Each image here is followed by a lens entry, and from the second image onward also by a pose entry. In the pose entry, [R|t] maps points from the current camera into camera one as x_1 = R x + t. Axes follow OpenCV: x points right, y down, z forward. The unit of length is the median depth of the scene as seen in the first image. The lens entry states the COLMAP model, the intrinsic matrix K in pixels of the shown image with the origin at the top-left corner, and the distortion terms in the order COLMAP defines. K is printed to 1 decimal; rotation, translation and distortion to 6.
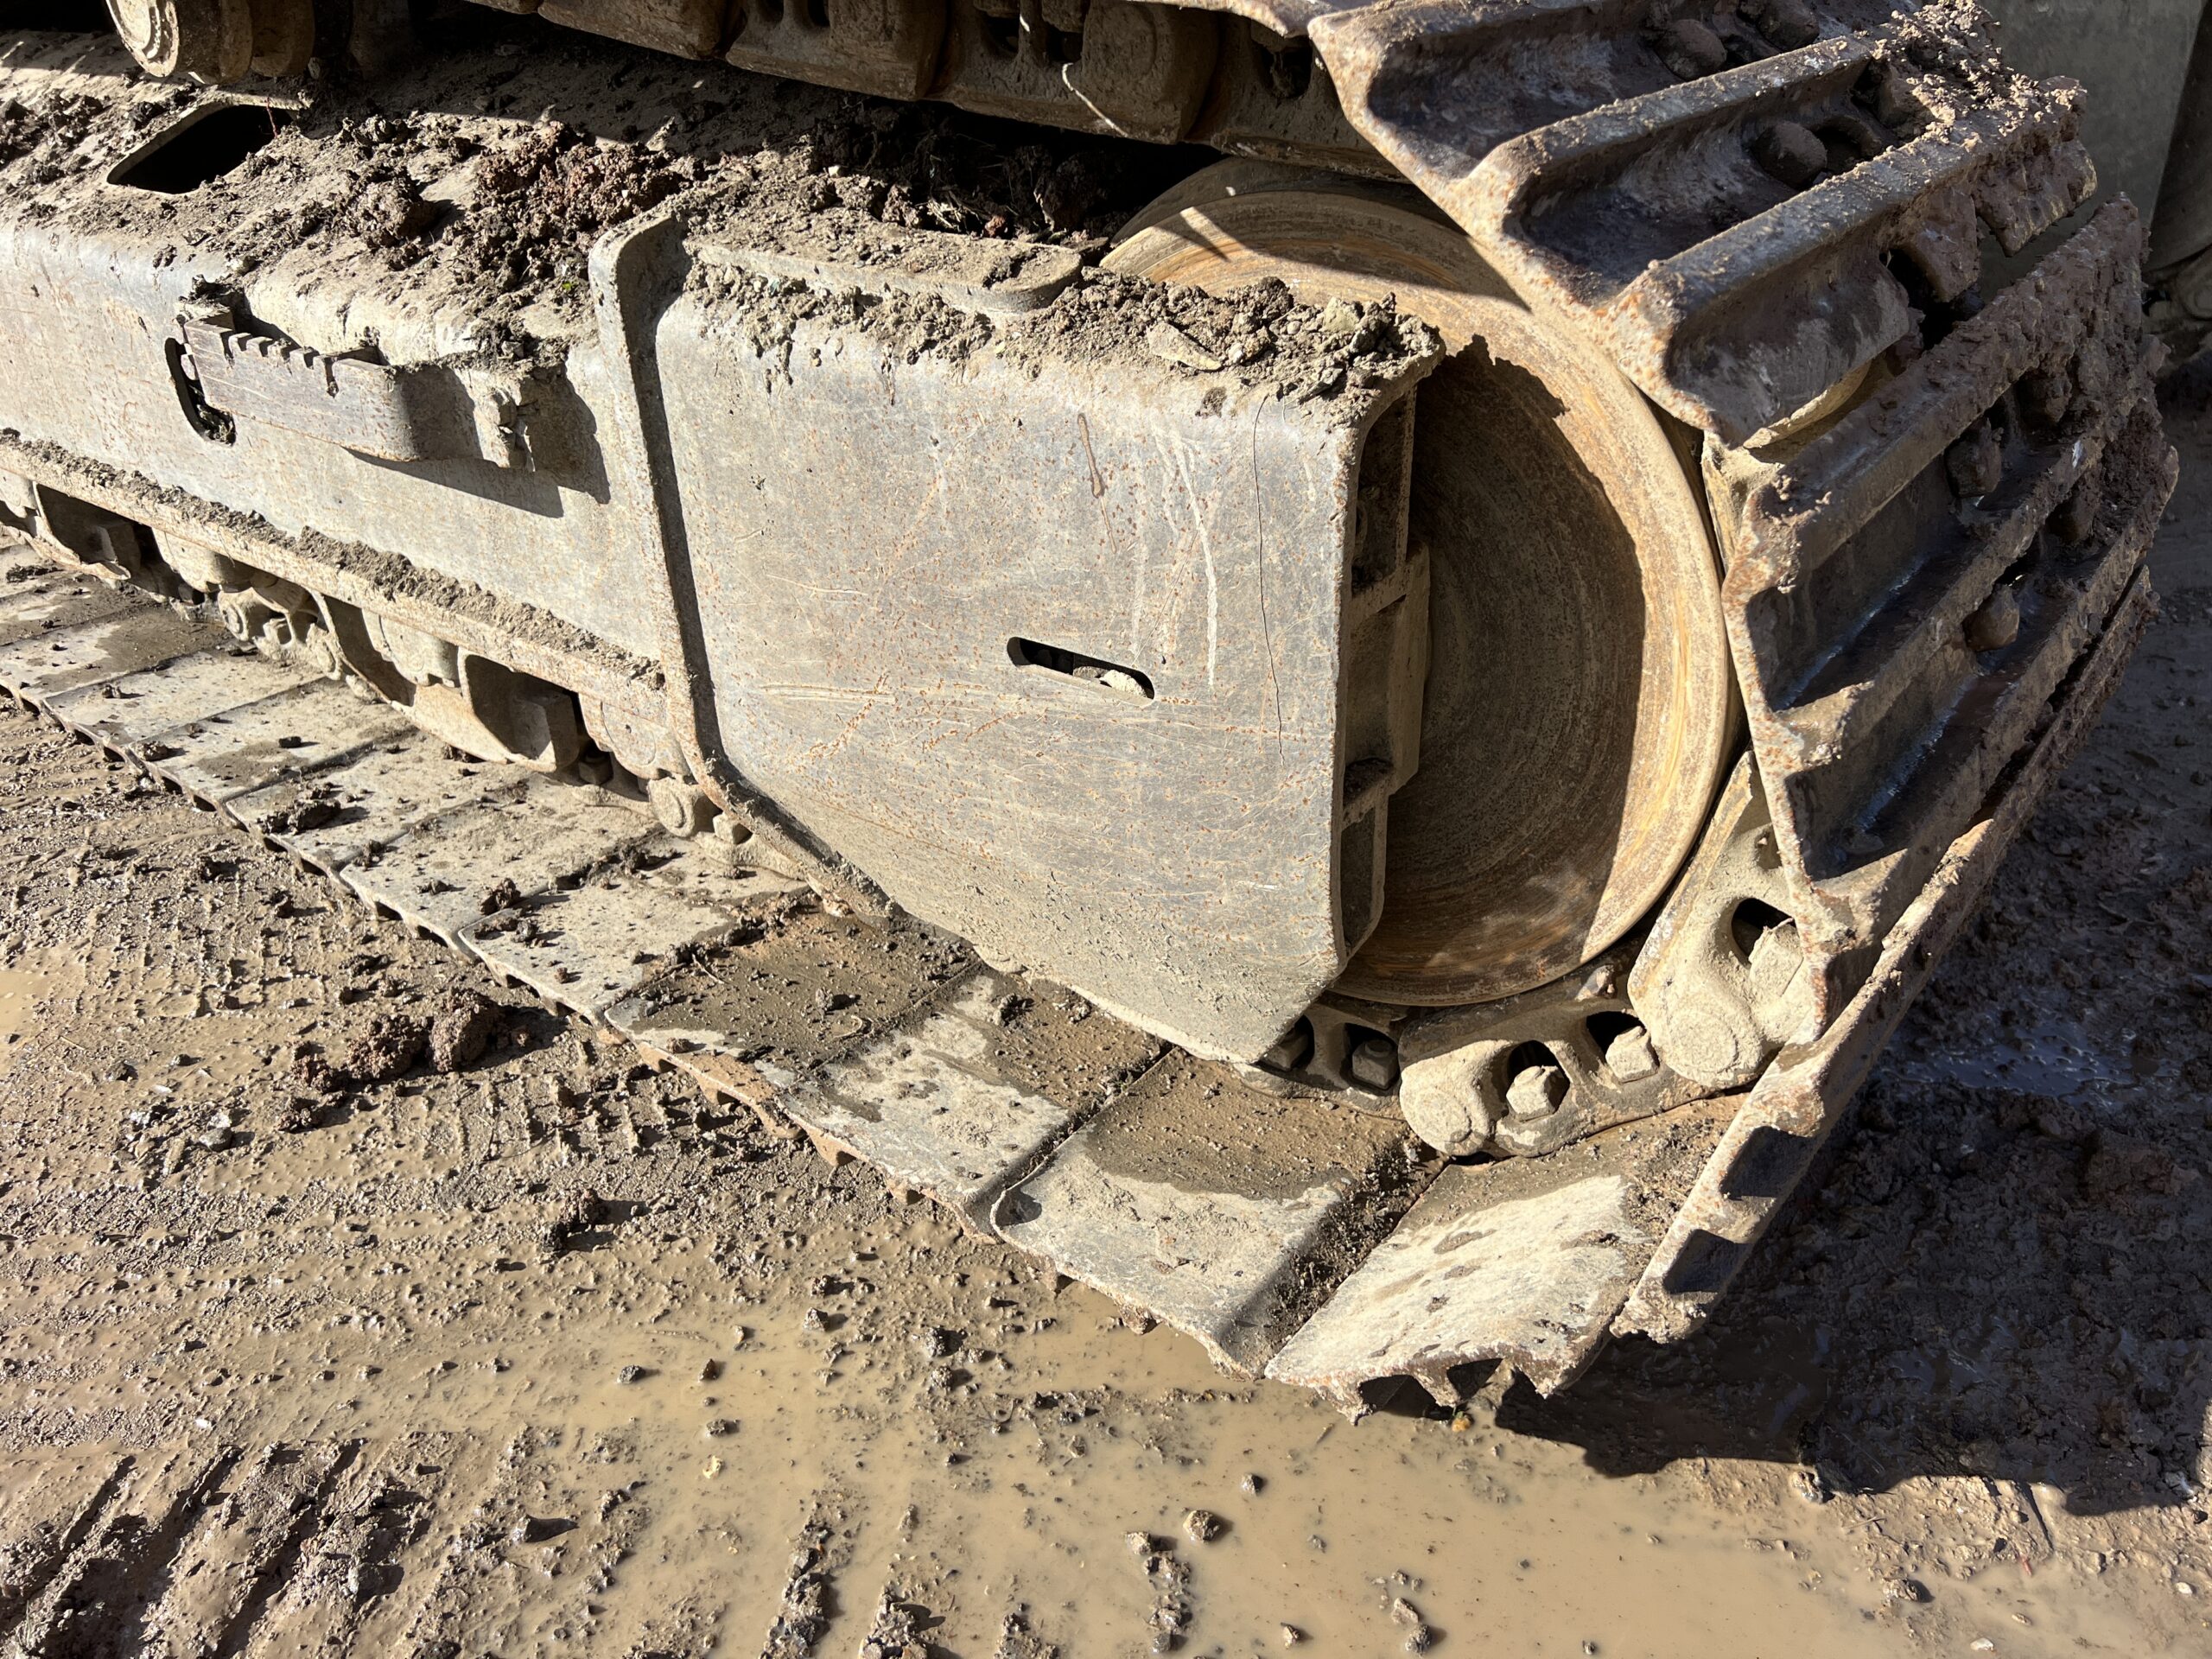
lens RADIAL K [[1657.0, 0, 1139.2], [0, 1657.0, 794.8], [0, 0, 1]] dist [0.045814, -0.040183]
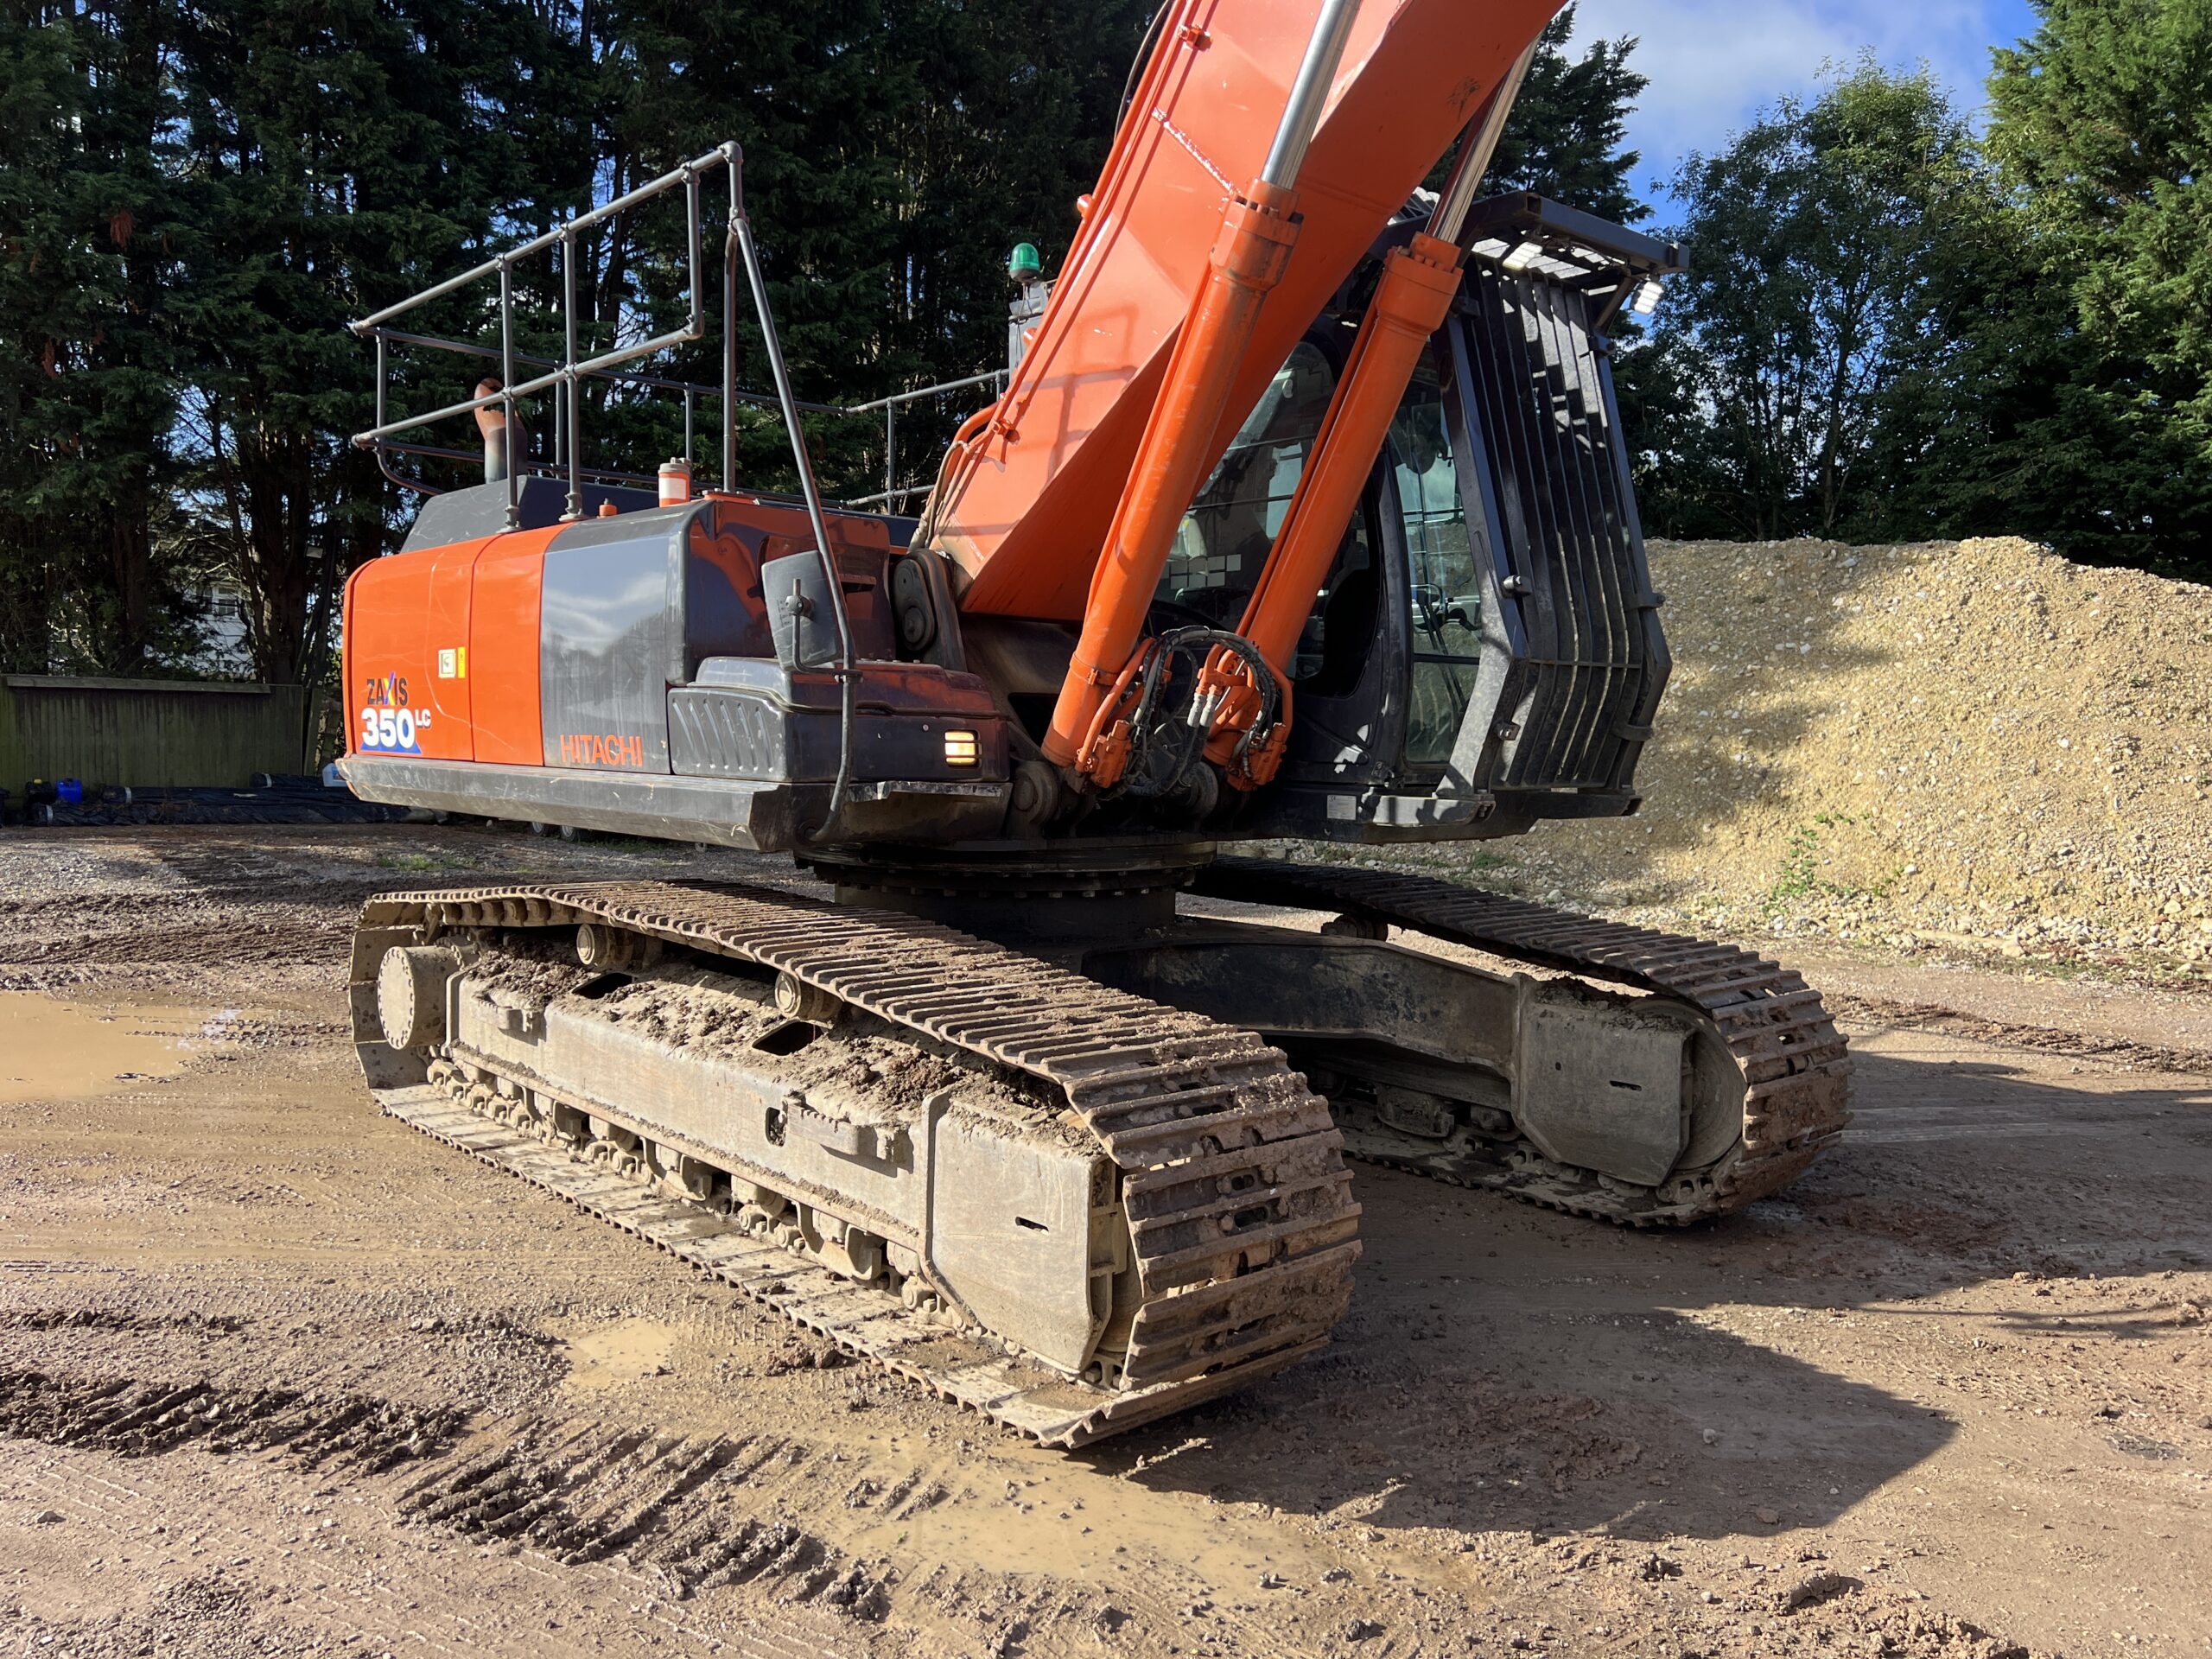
lens RADIAL K [[1657.0, 0, 1108.8], [0, 1657.0, 831.0], [0, 0, 1]] dist [0.045814, -0.040183]
pose [[0.980136, 0.066271, -0.186925, 0.513325], [-0.141078, 0.895421, -0.422278, 0.452061], [0.139392, 0.440261, 0.886984, -1.759666]]
